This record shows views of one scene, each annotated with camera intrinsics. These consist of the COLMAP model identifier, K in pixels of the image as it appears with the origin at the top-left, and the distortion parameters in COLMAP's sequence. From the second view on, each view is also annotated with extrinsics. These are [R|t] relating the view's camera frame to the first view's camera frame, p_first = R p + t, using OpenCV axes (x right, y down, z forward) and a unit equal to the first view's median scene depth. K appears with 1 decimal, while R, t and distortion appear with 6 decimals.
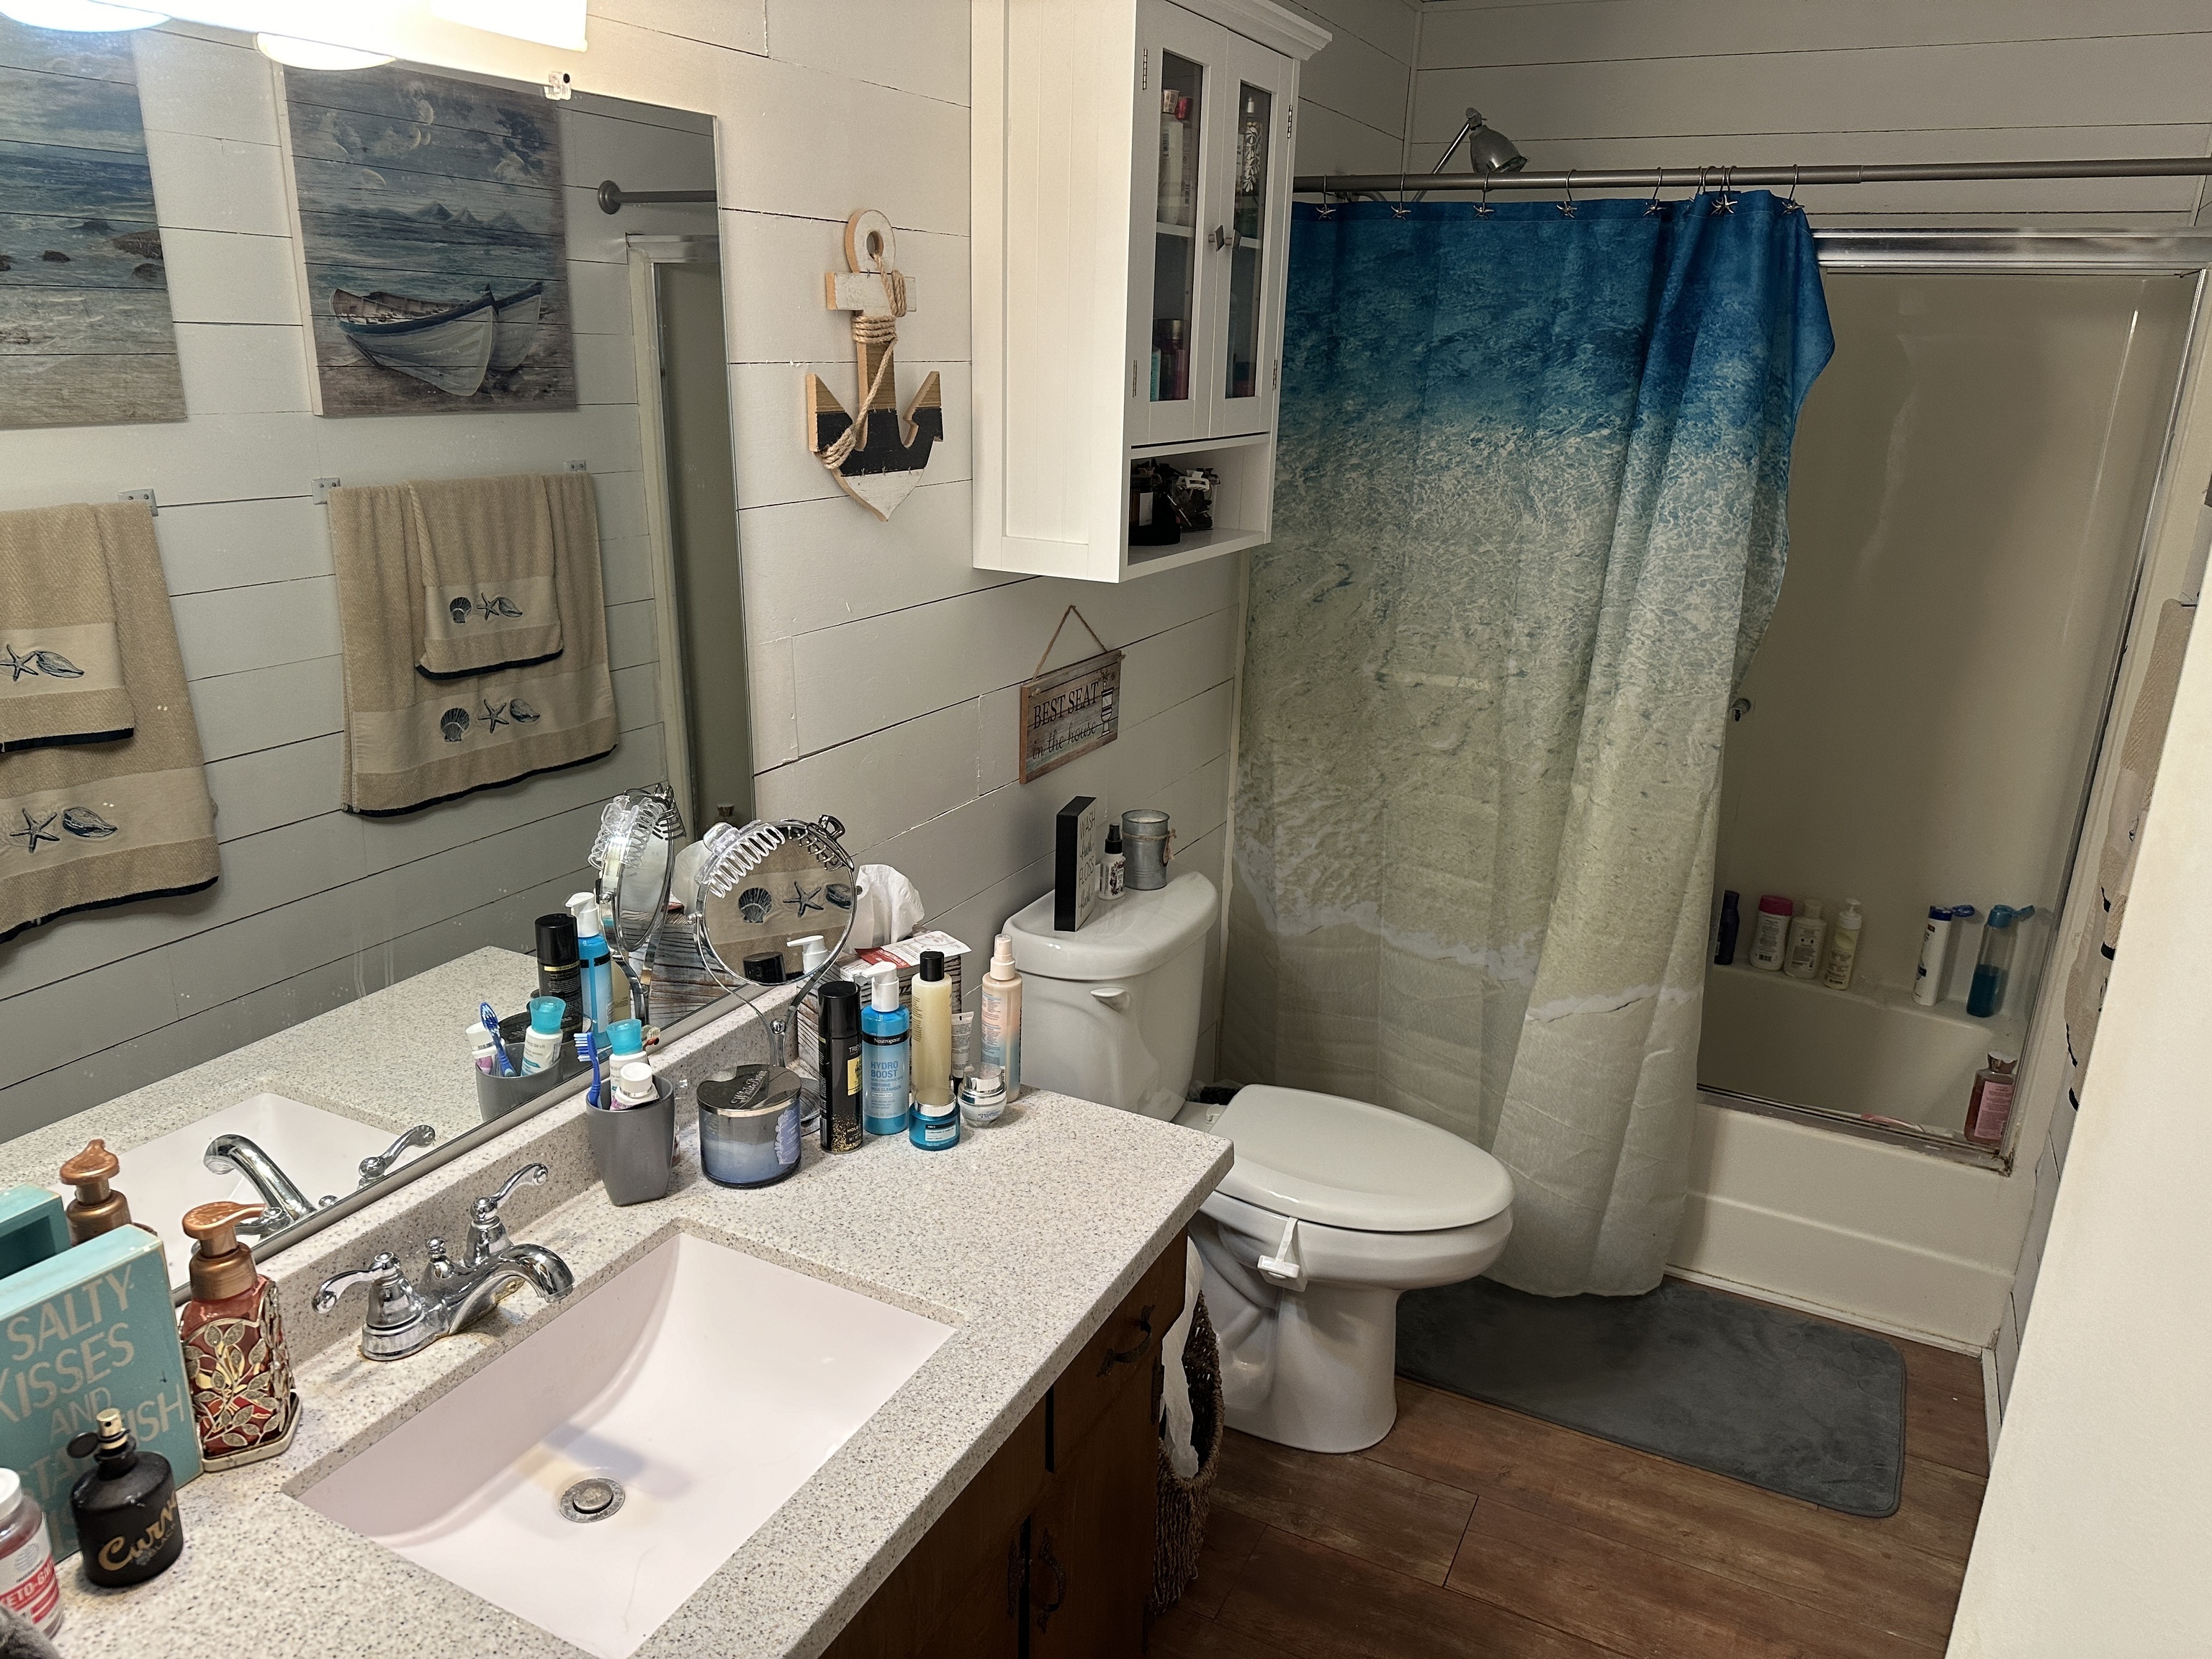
lens RADIAL K [[1566.6, 0, 1095.8], [0, 1566.6, 822.6], [0, 0, 1]] dist [0.145306, -0.289298]
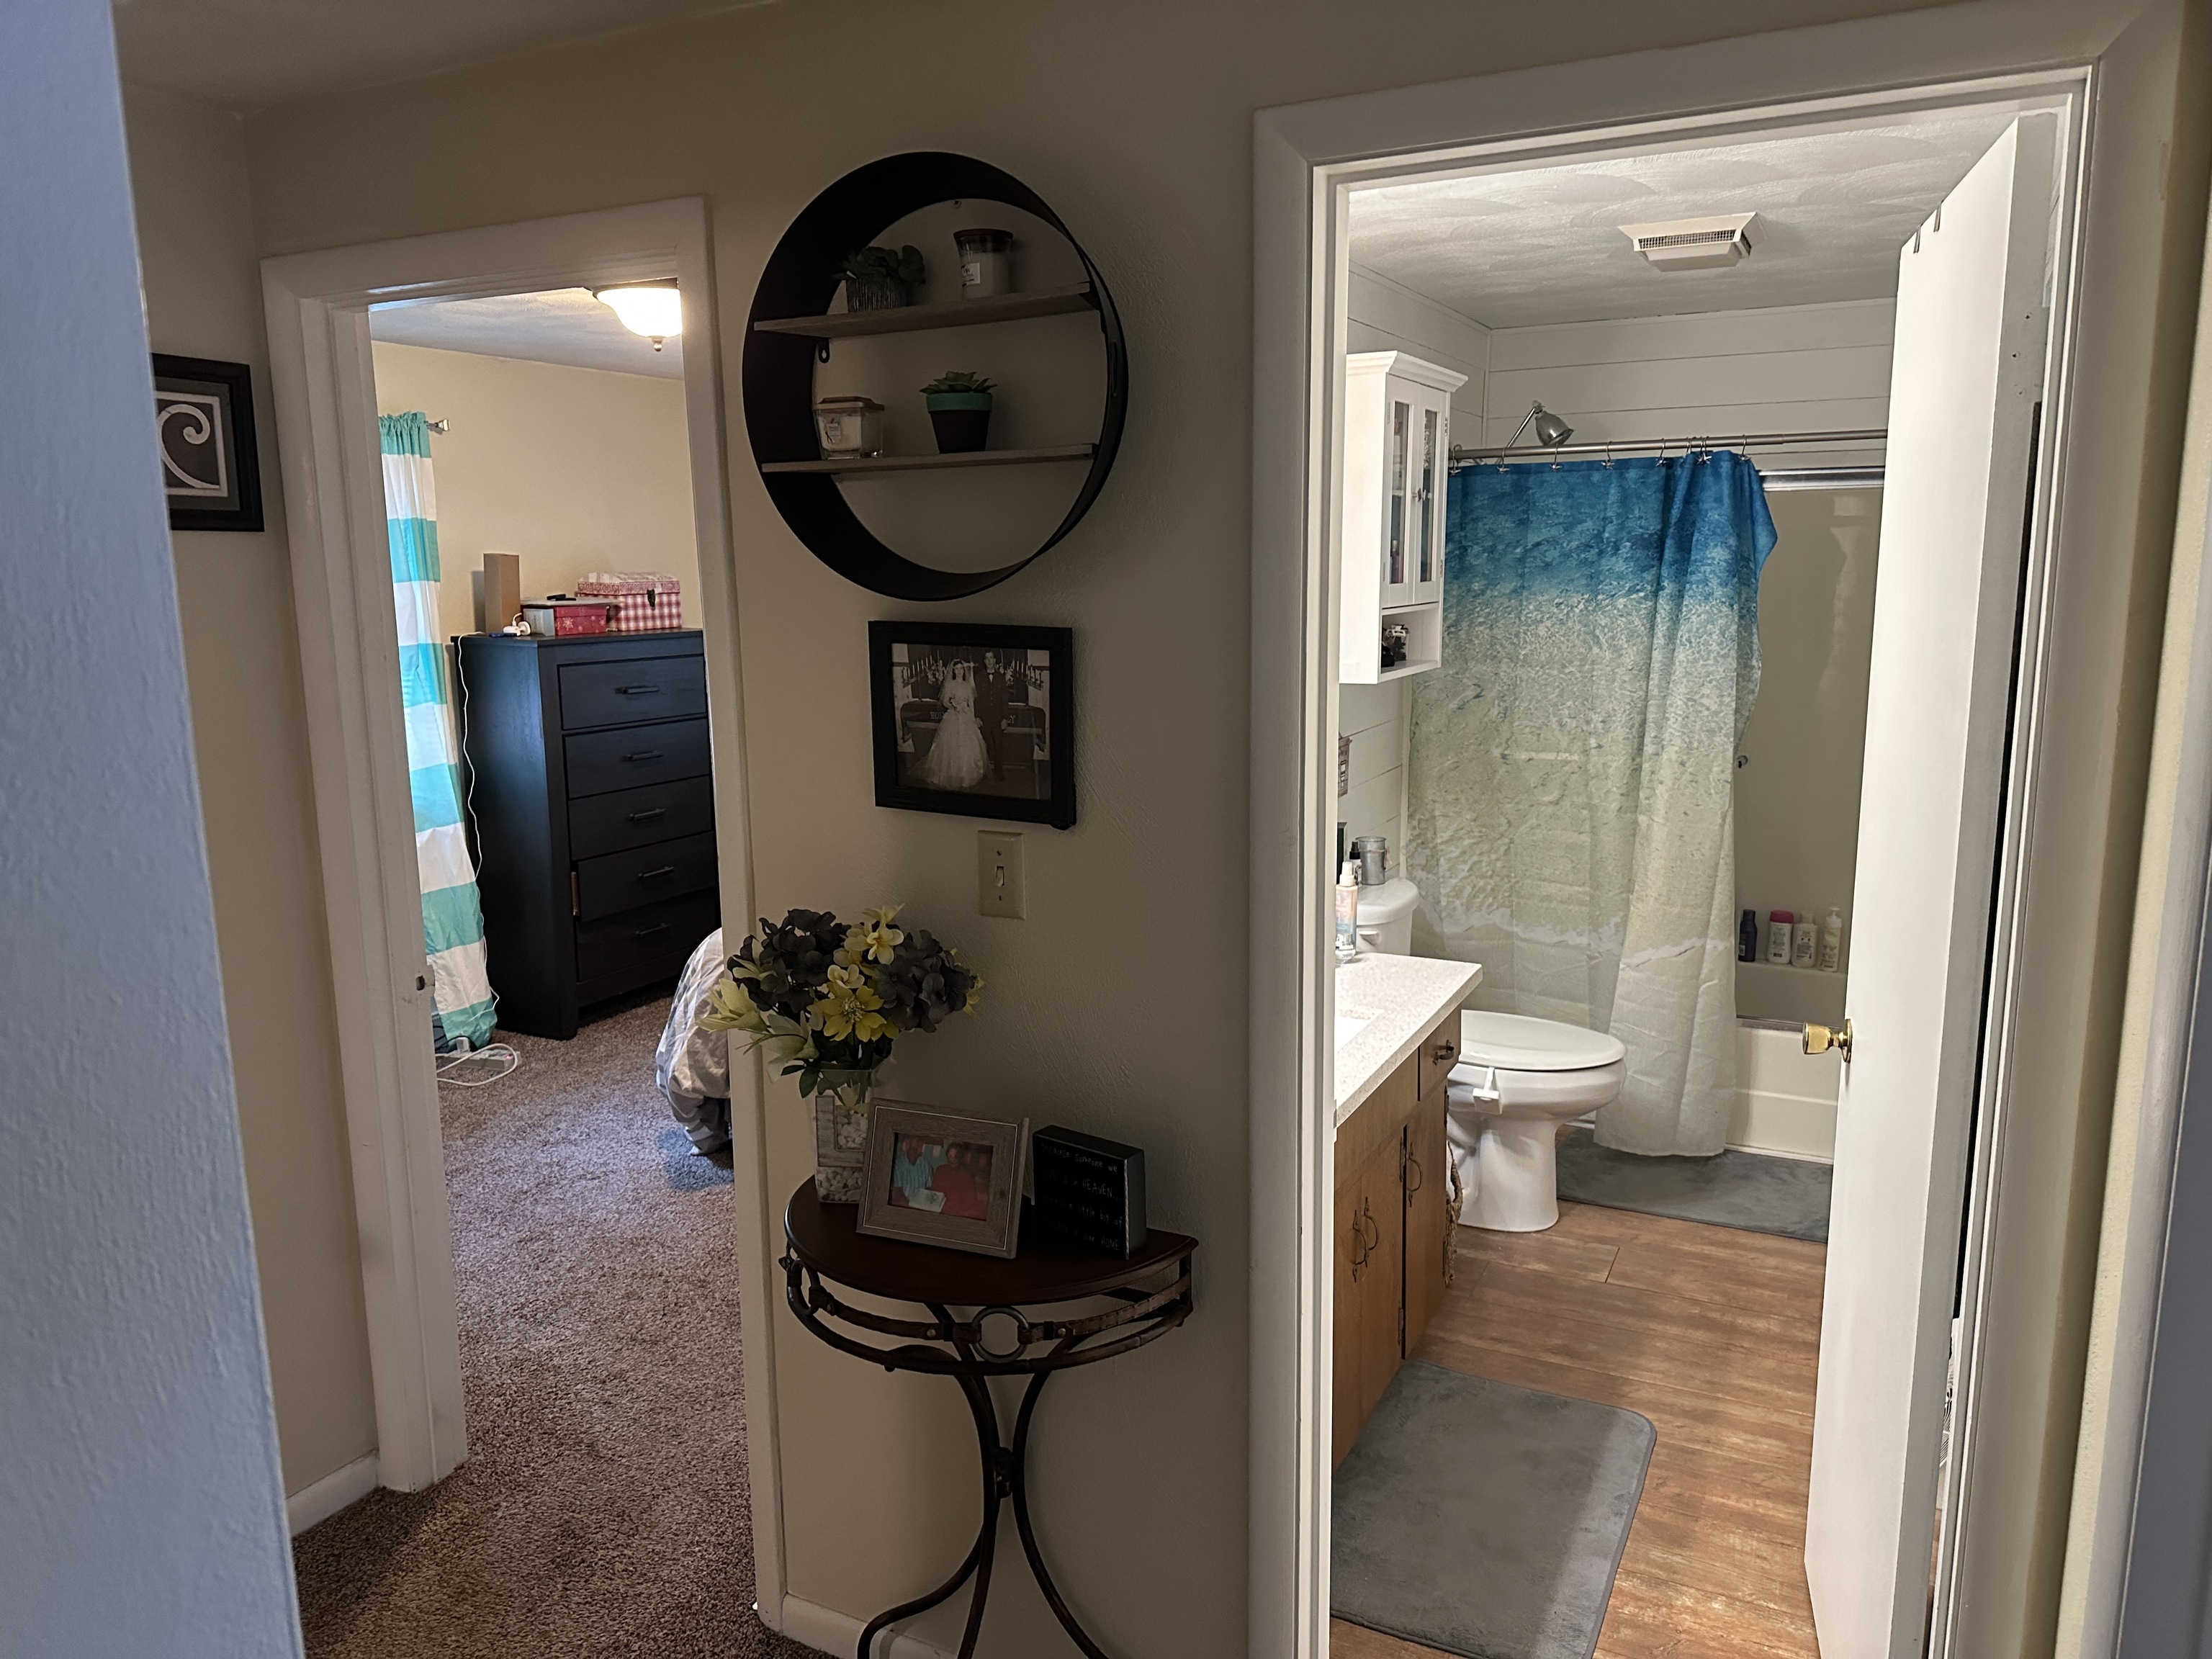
lens RADIAL K [[1534.4, 0, 1088.0], [0, 1534.4, 822.1], [0, 0, 1]] dist [0.159234, -0.342166]
pose [[0.999065, -0.038997, -0.018639, -0.218327], [0.036249, 0.990842, -0.130072, 0.167129], [0.023541, 0.129275, 0.991329, -0.547081]]
